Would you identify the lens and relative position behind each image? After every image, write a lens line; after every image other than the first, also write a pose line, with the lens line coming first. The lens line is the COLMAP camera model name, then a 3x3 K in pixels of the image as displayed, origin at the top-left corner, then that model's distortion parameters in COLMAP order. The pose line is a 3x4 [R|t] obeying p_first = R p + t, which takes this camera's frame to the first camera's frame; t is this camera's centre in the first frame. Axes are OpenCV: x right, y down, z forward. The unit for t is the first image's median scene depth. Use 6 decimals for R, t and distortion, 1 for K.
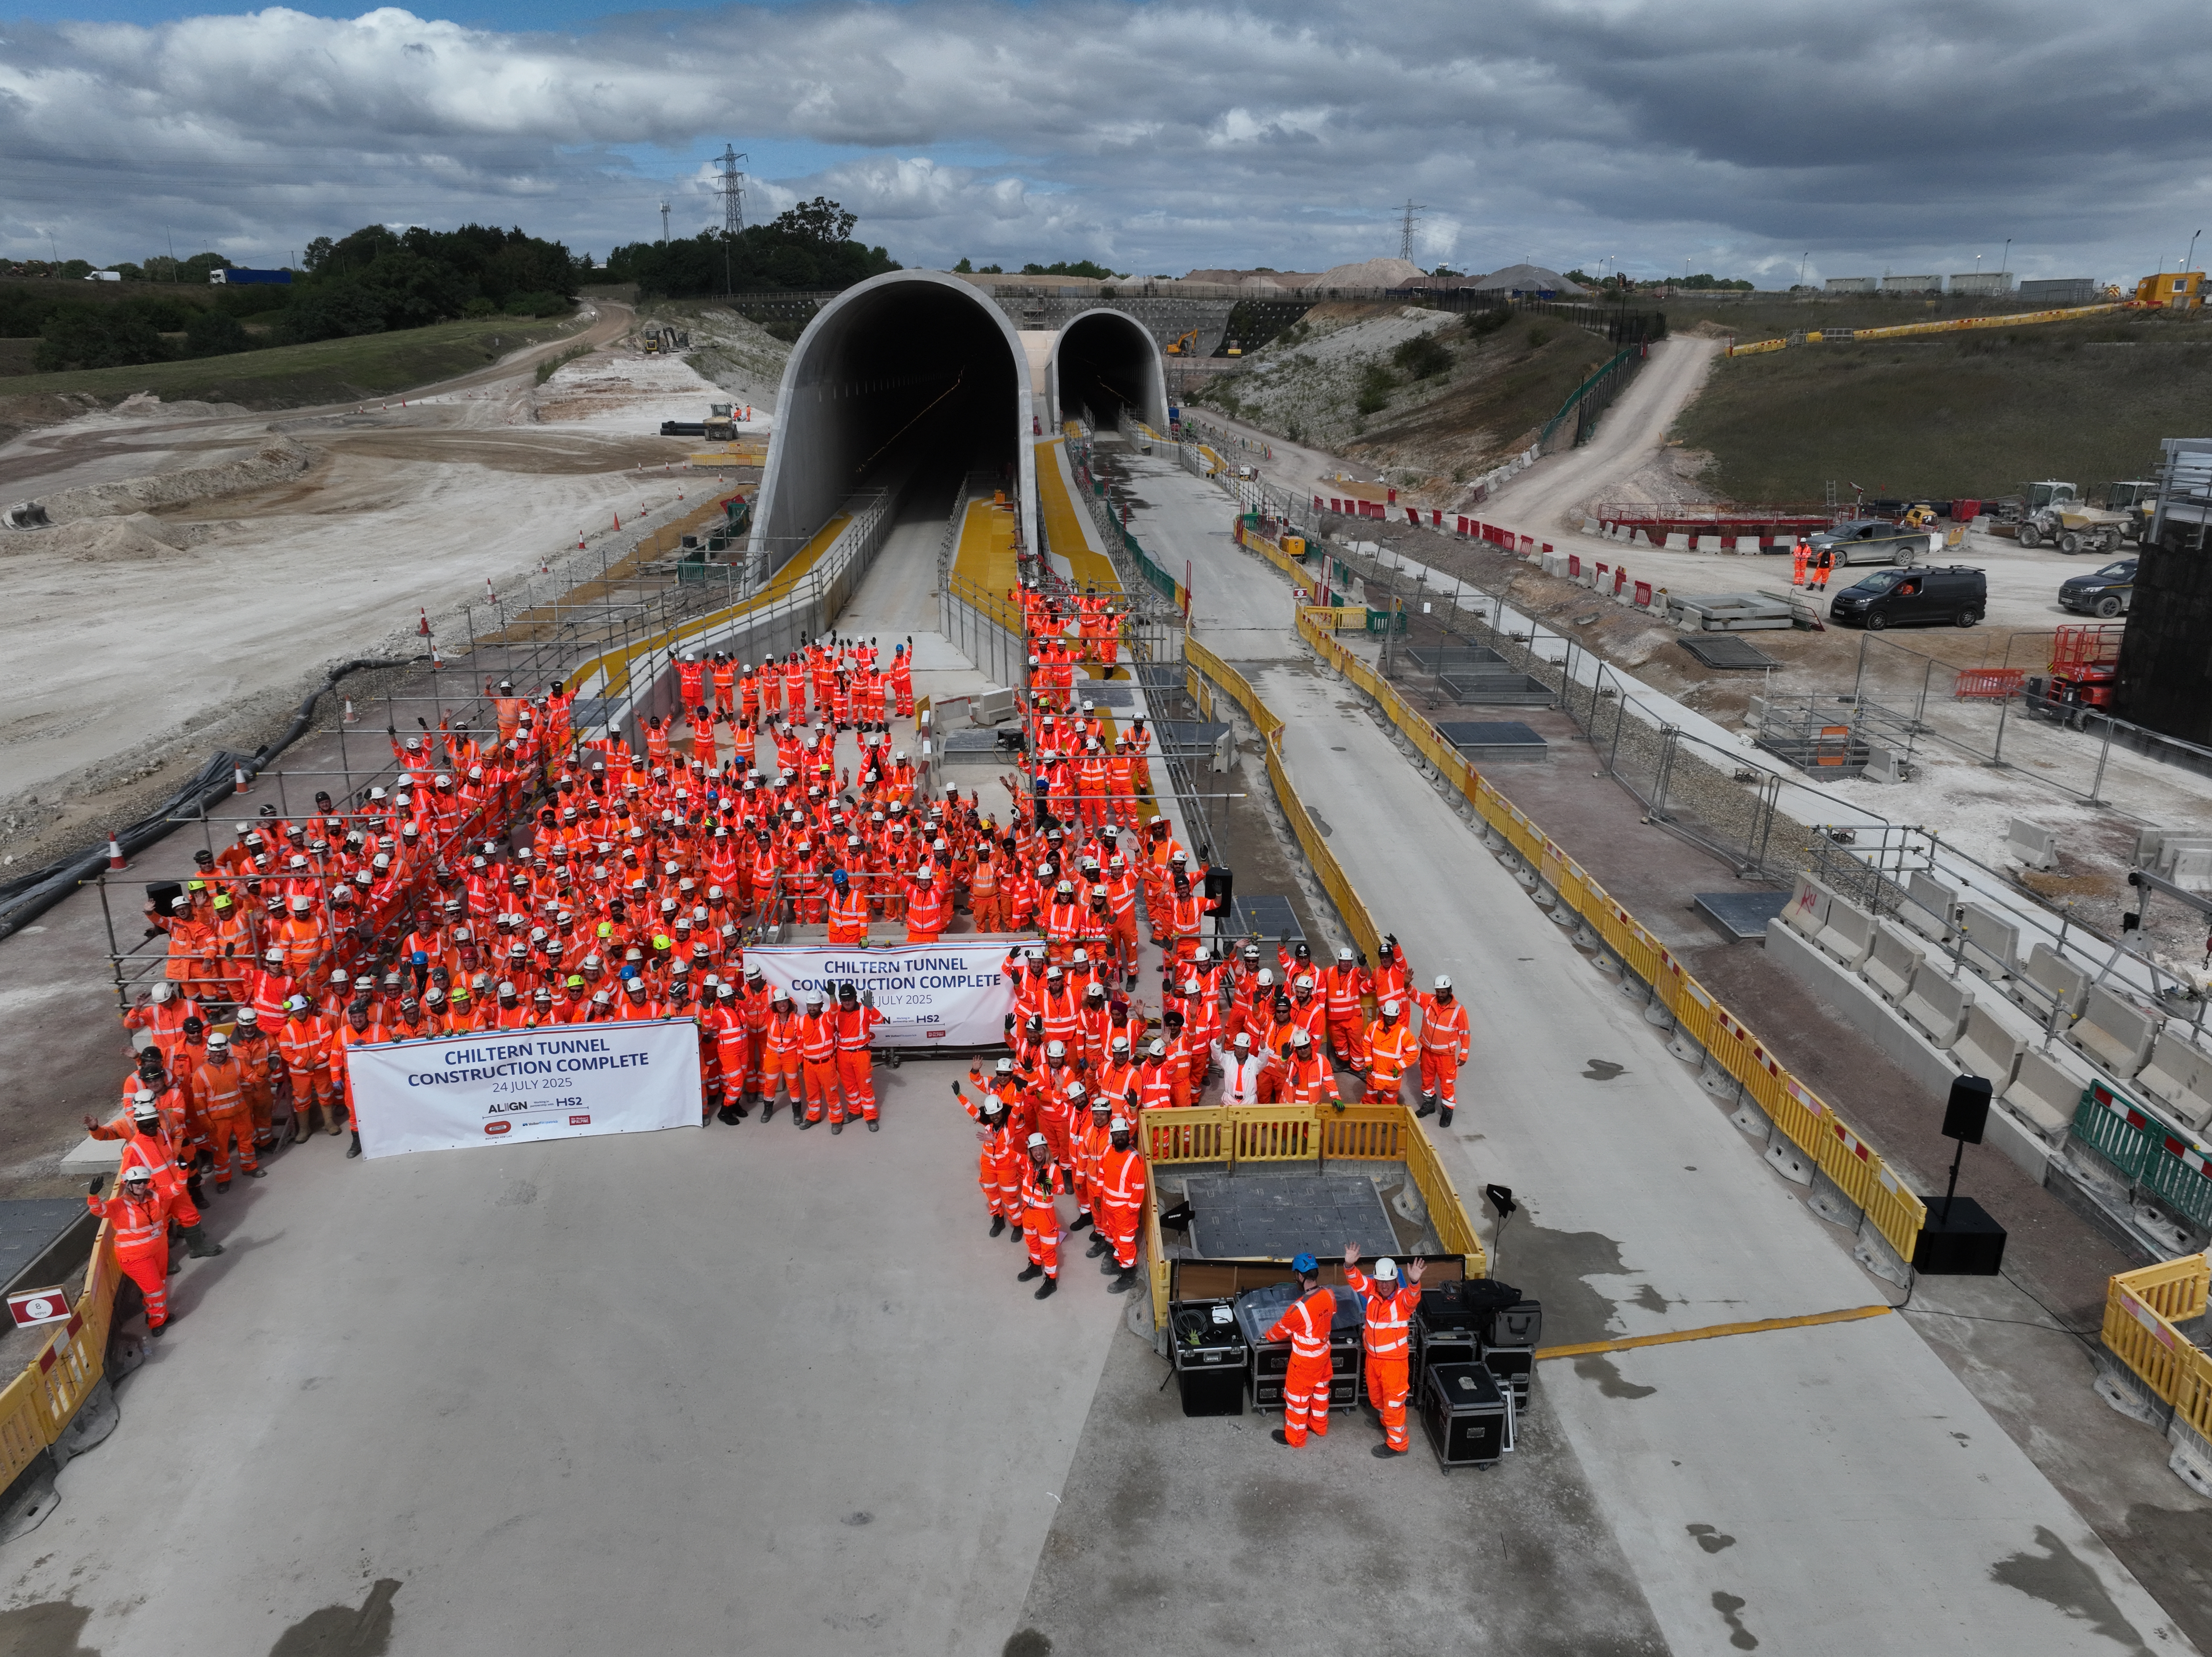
lens RADIAL K [[1560.8, 0, 1112.5], [0, 1560.8, 816.7], [0, 0, 1]] dist [-0.005192, 0.020734]
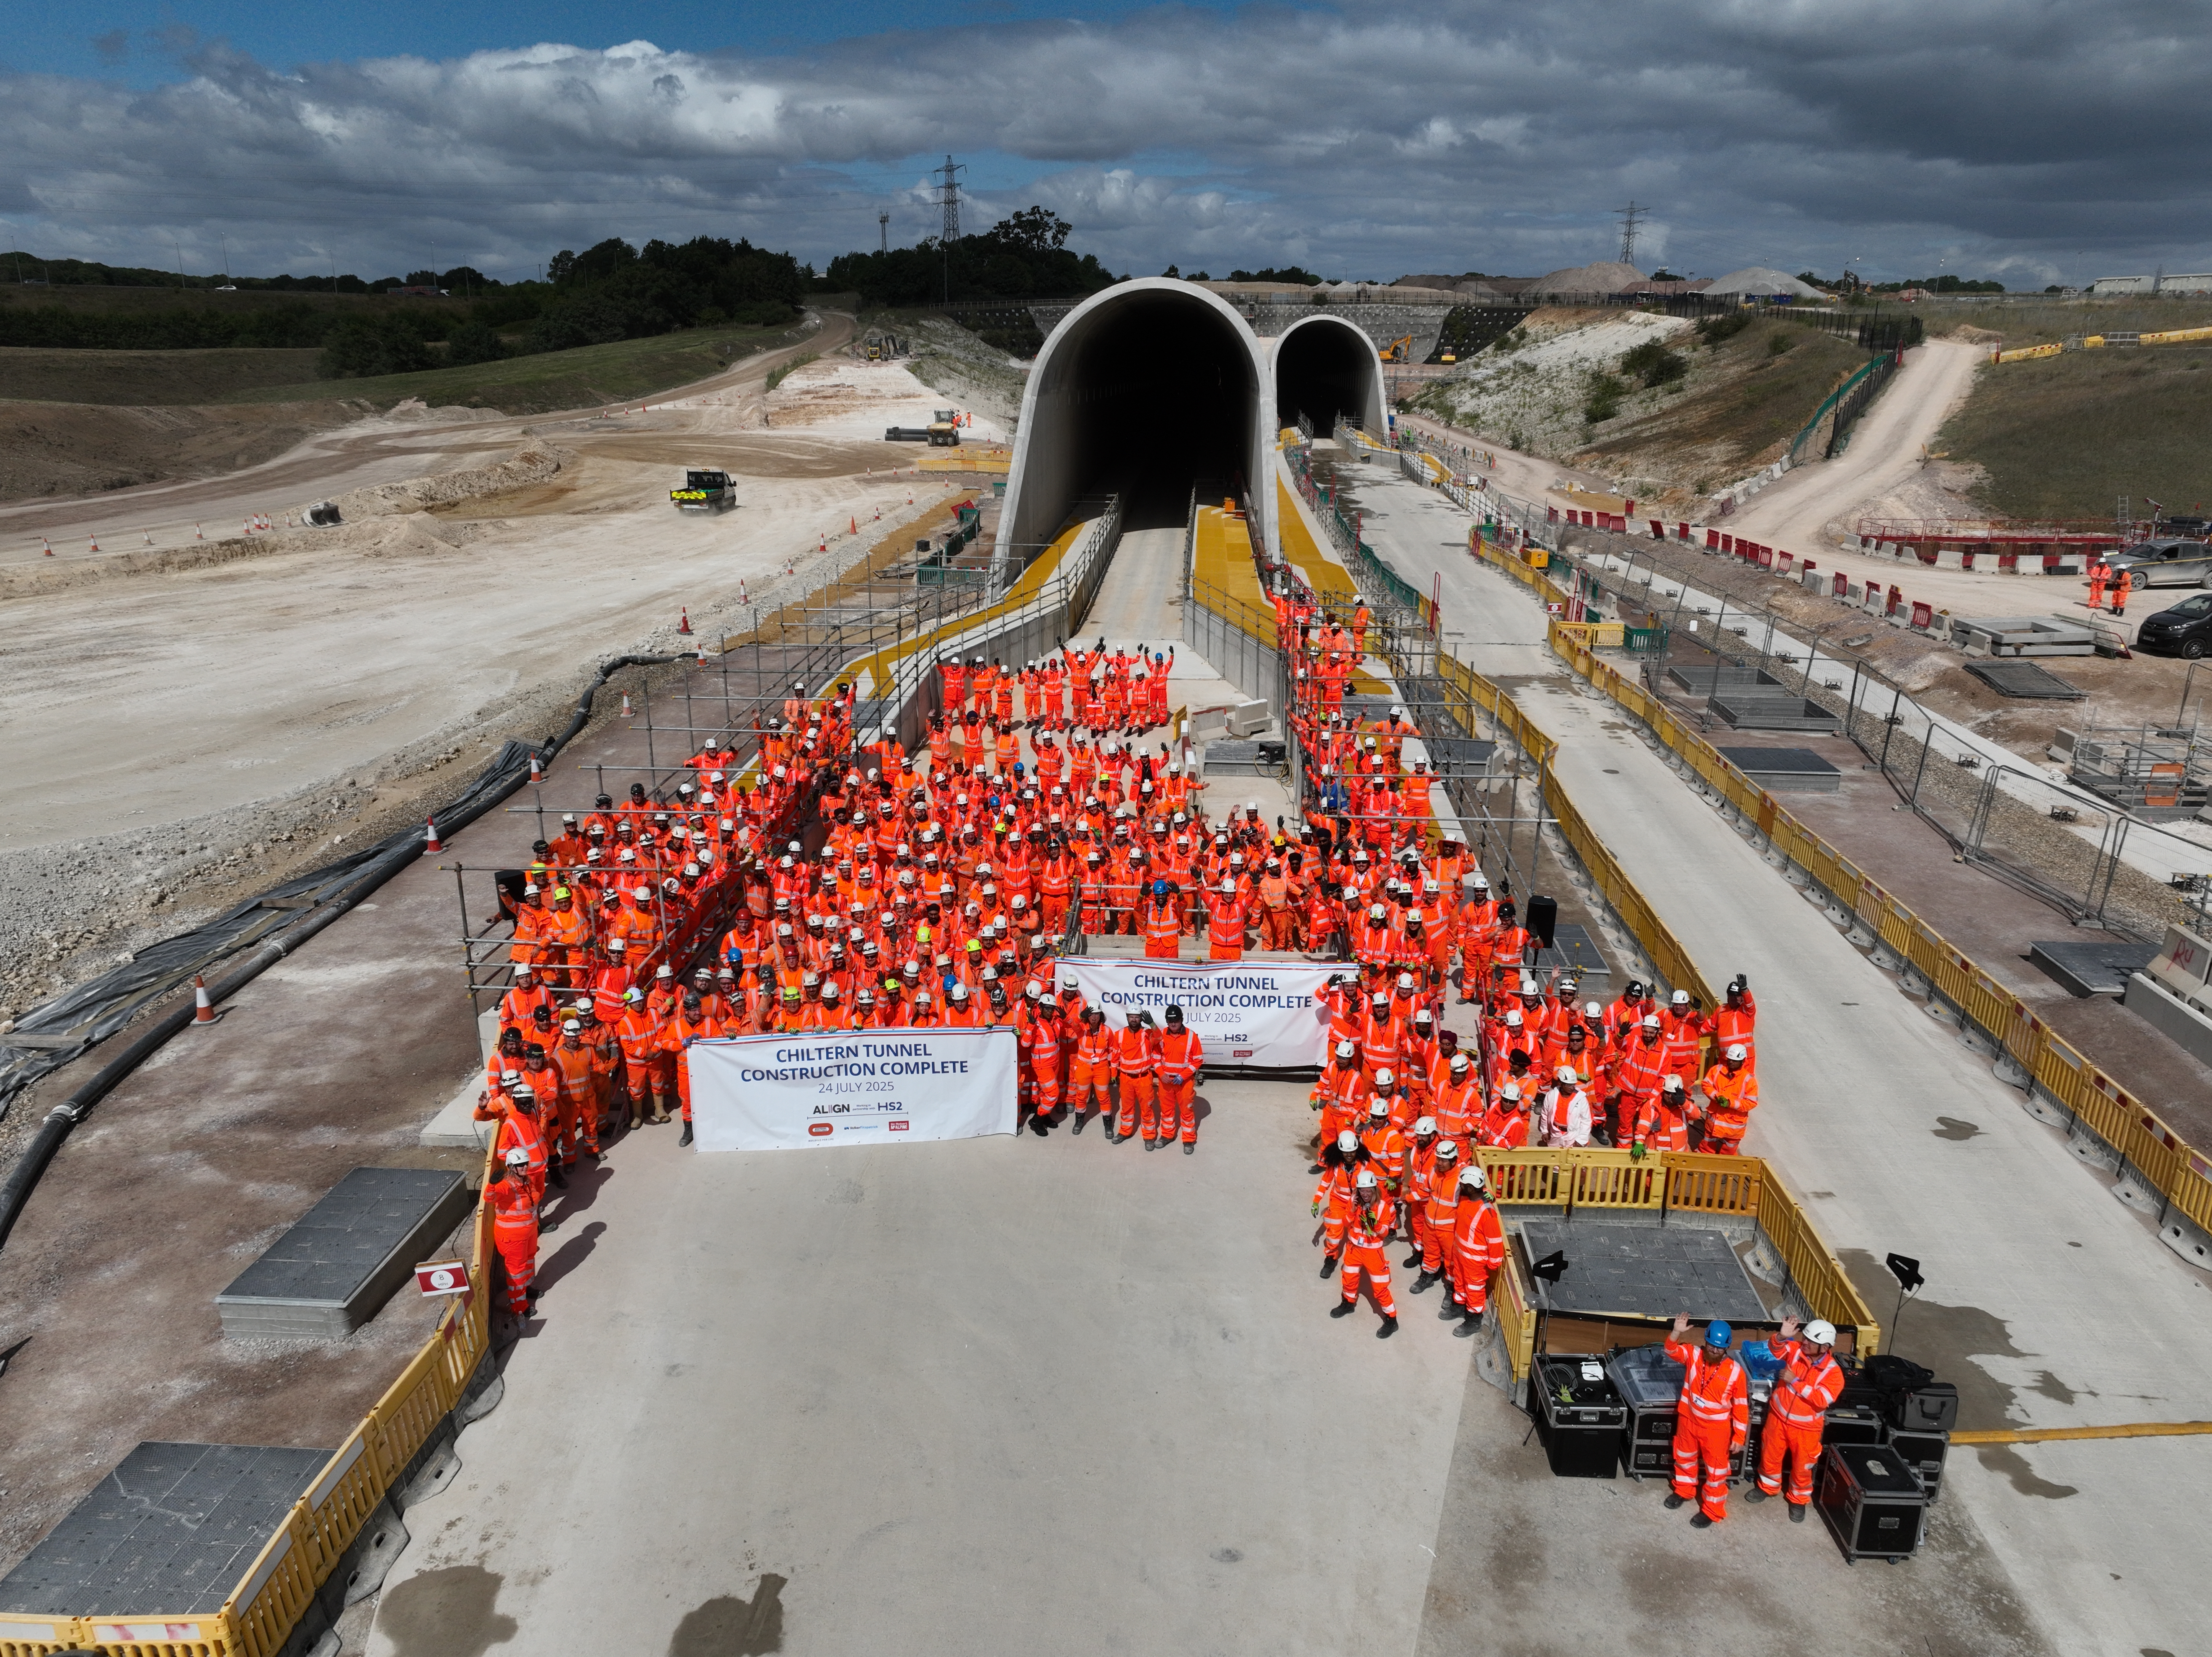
lens RADIAL K [[1560.8, 0, 1112.5], [0, 1560.8, 816.7], [0, 0, 1]] dist [-0.005192, 0.020734]
pose [[0.992446, 0.033974, -0.117883, -0.044183], [-0.034419, 0.999406, -0.001742, -0.003120], [0.117754, 0.005786, 0.993026, 0.005130]]
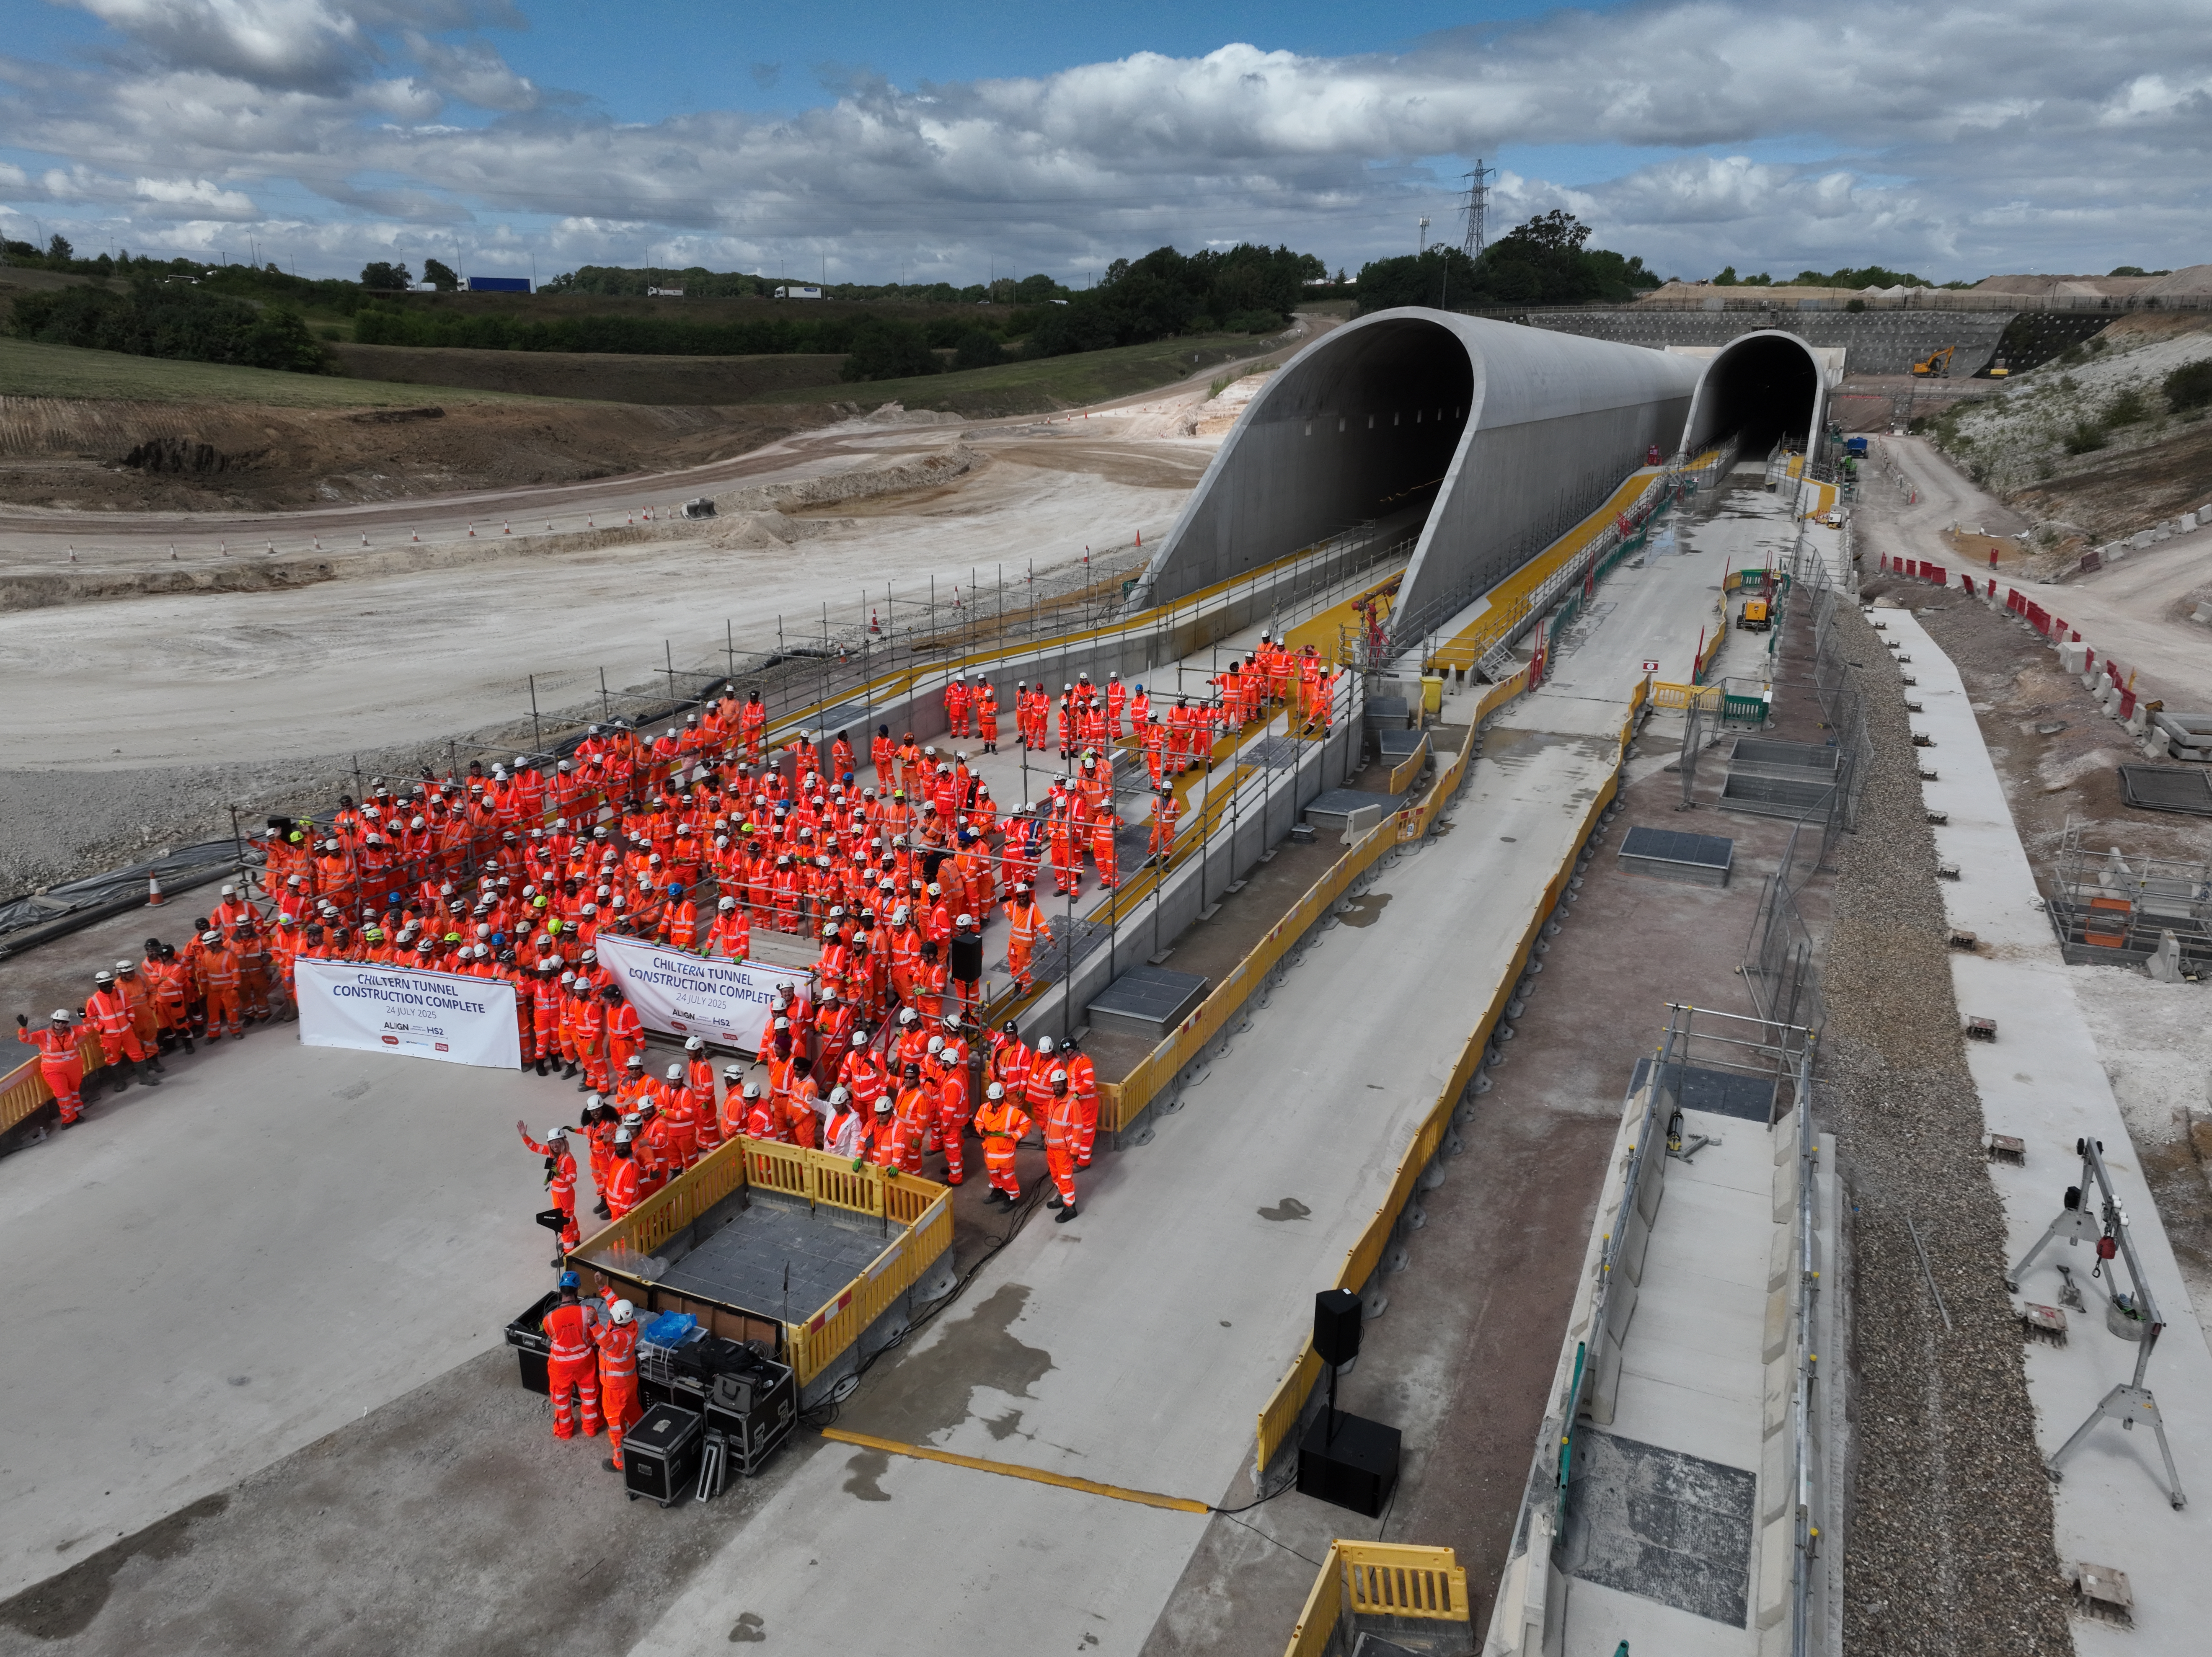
lens RADIAL K [[1558.9, 0, 1106.0], [0, 1558.9, 828.5], [0, 0, 1]] dist [-0.002269, 0.020300]
pose [[0.892281, 0.137377, -0.430072, 0.314192], [-0.136668, 0.990077, 0.032710, -0.045212], [0.430298, 0.029591, 0.902202, 0.044431]]
